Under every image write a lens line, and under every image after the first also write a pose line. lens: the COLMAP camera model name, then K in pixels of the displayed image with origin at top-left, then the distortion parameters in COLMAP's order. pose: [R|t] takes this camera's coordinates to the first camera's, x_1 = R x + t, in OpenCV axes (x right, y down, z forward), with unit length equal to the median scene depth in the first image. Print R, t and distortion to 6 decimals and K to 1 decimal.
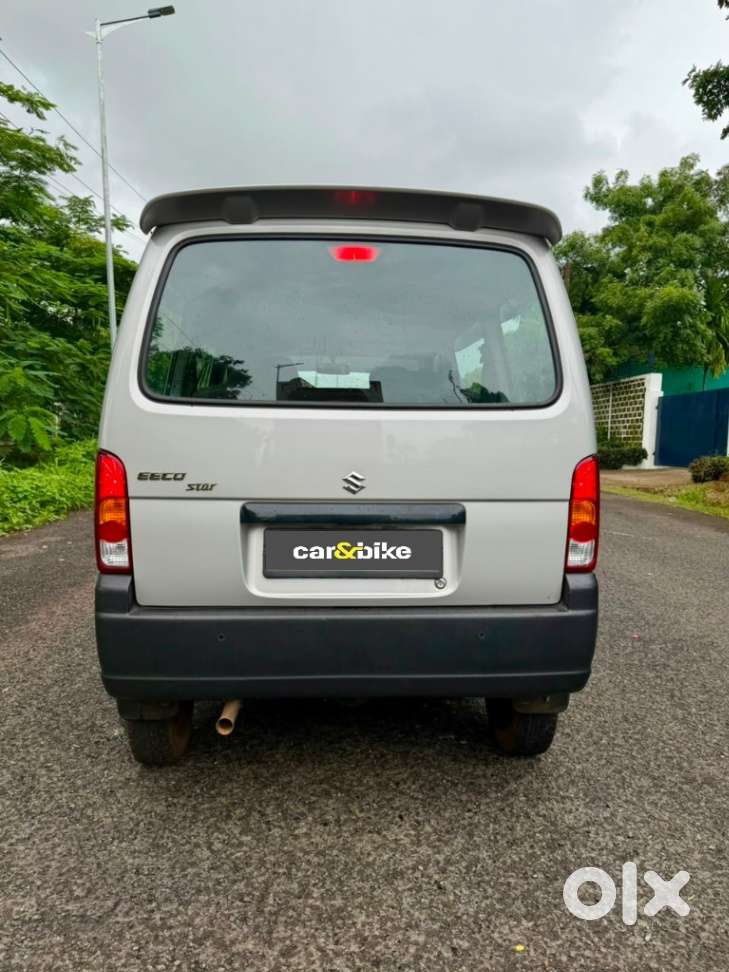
lens RADIAL K [[730.8, 0, 362.8], [0, 730.8, 467.4], [0, 0, 1]] dist [0.008514, 0.002960]
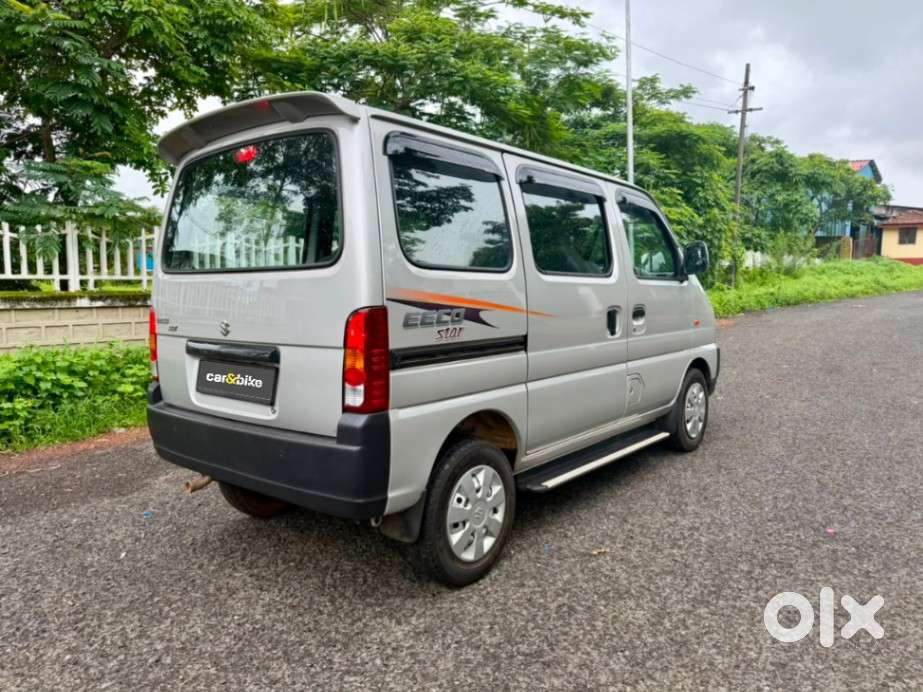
lens RADIAL K [[659.7, 0, 461.5], [0, 659.7, 346.0], [0, 0, 1]] dist [0.012146, 0.002078]
pose [[0.721064, 0.036599, -0.691902, 1.114177], [-0.003928, 0.998804, 0.048739, -0.007835], [0.692858, -0.032426, 0.720345, 0.402342]]
